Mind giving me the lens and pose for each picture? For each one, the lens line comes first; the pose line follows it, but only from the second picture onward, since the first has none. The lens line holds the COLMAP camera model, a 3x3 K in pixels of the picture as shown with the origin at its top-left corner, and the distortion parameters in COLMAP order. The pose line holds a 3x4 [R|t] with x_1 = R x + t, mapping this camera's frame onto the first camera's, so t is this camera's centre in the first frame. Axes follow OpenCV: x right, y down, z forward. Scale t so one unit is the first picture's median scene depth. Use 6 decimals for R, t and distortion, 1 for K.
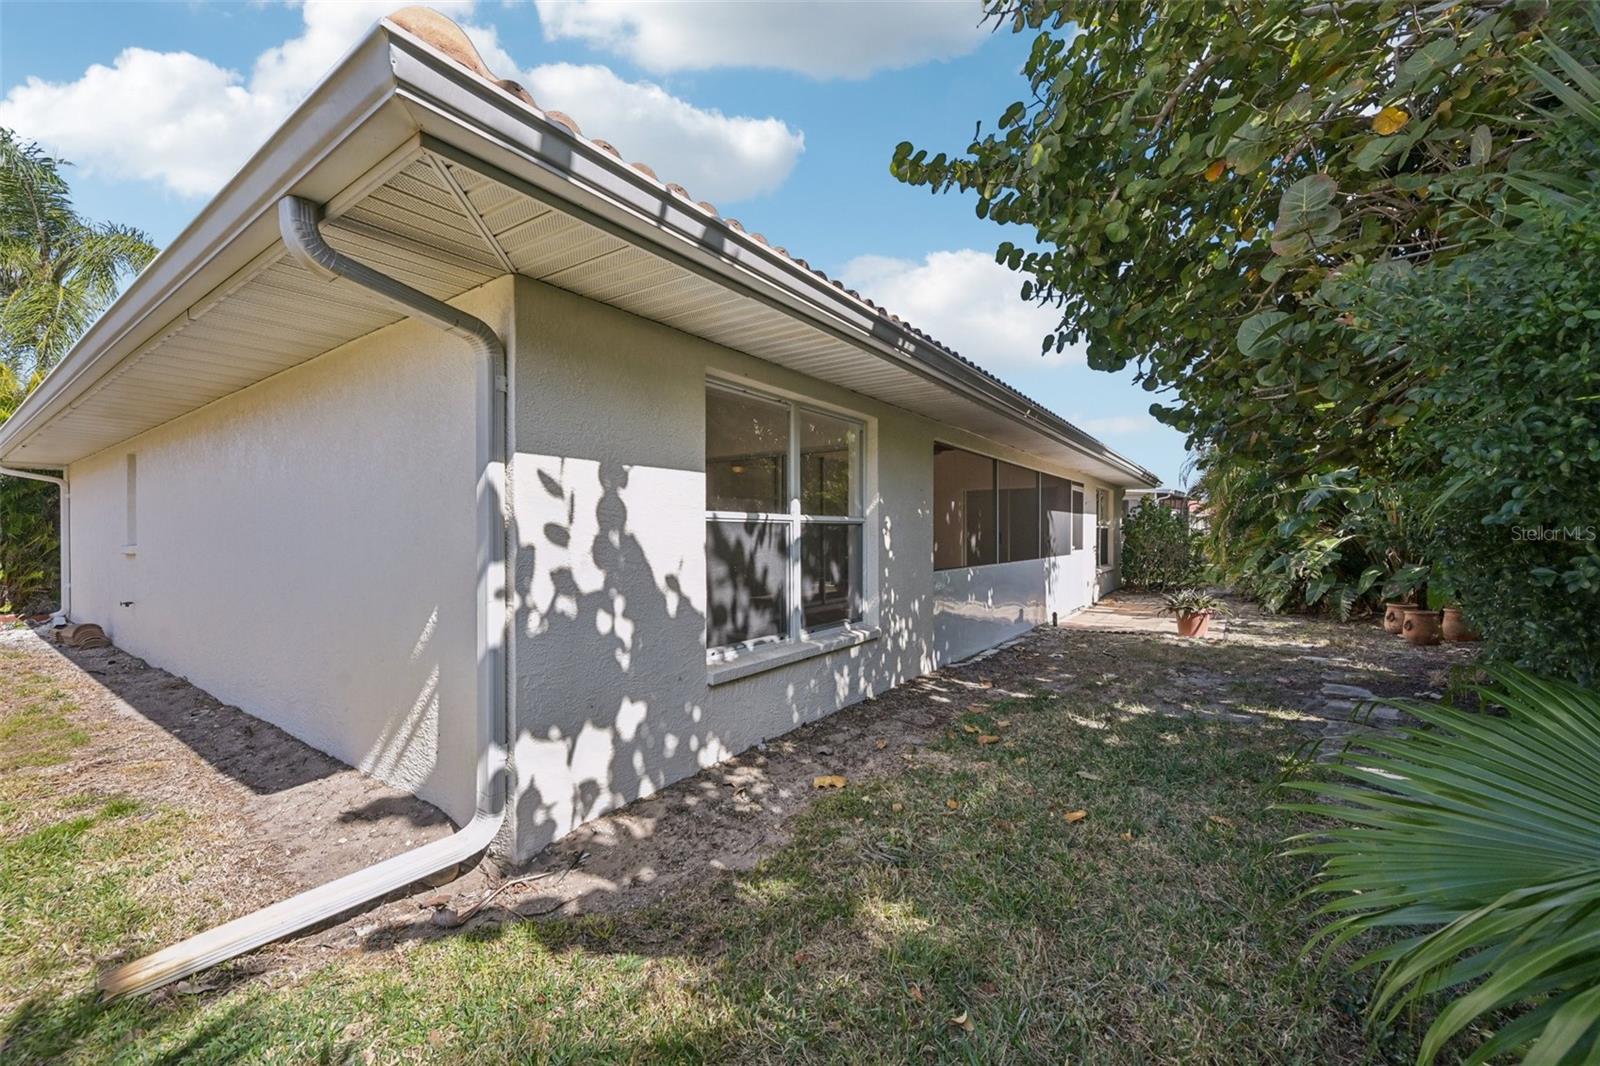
lens RADIAL K [[633.3, 0, 807.0], [0, 633.3, 535.3], [0, 0, 1]] dist [-0.001687, 0.000434]
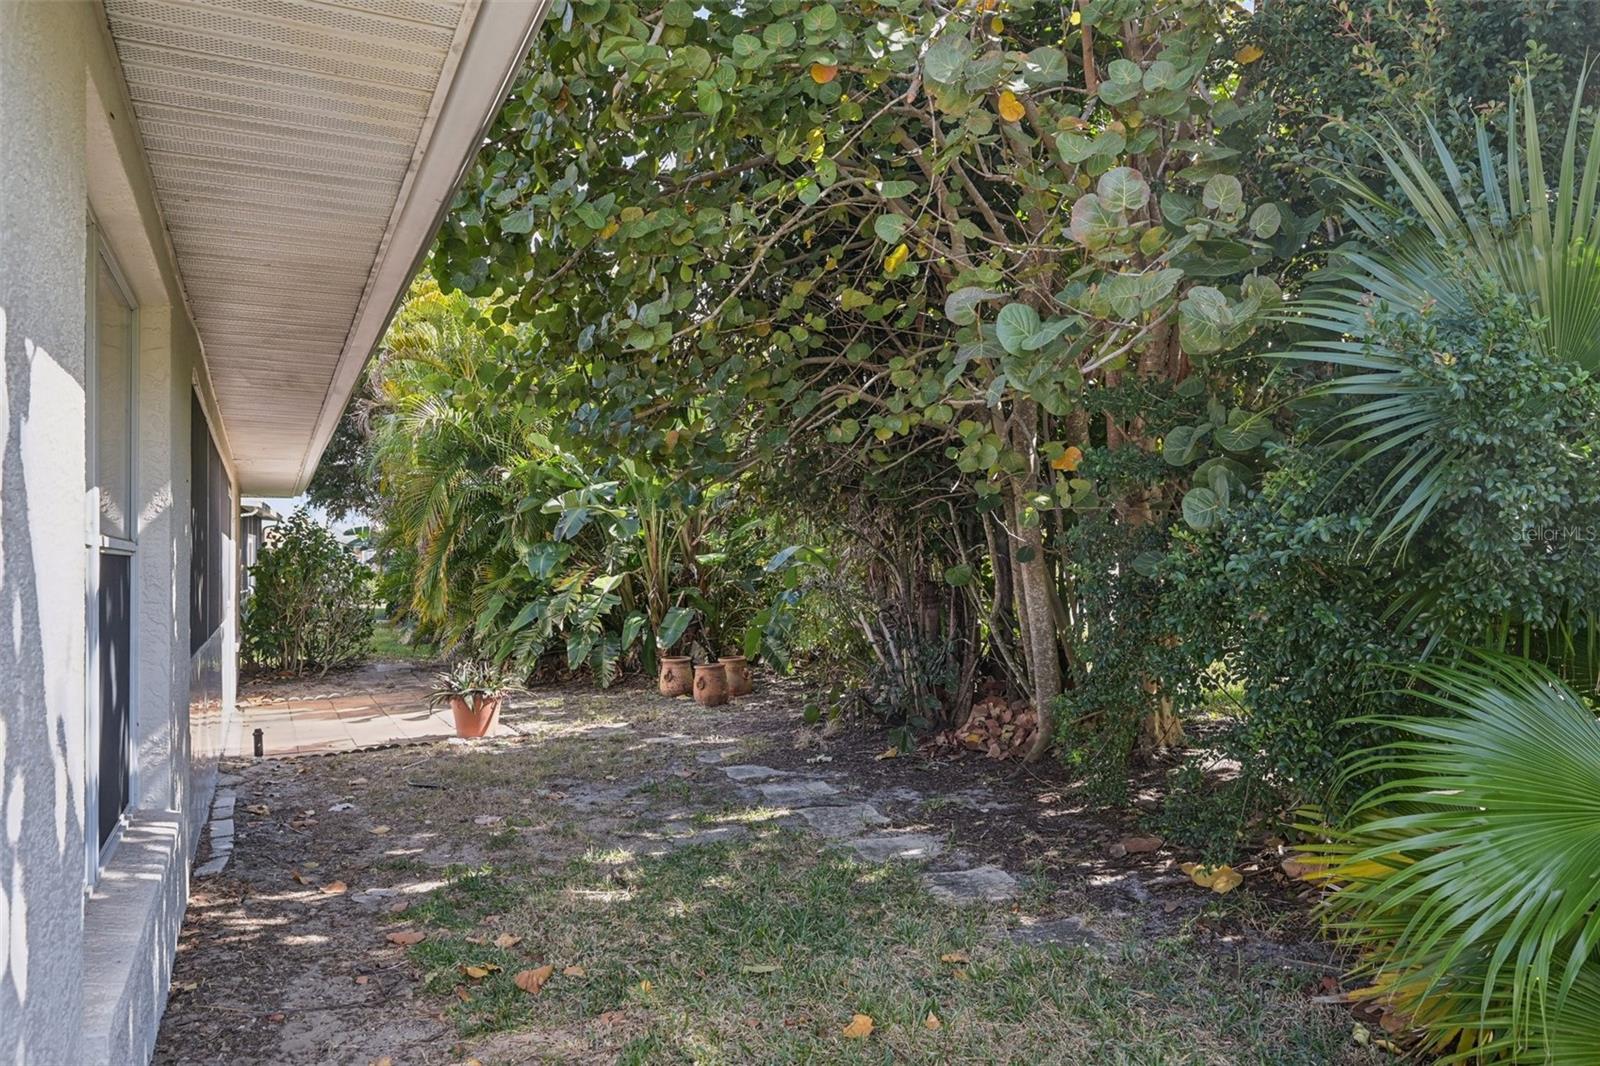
lens RADIAL K [[1111.1, 0, 801.4], [0, 1111.1, 534.3], [0, 0, 1]] dist [0.003822, 0.000881]
pose [[0.493551, 0.015777, 0.869574, -0.181736], [0.020646, 0.999341, -0.029850, -0.001136], [-0.869472, 0.032686, 0.492900, 0.161988]]
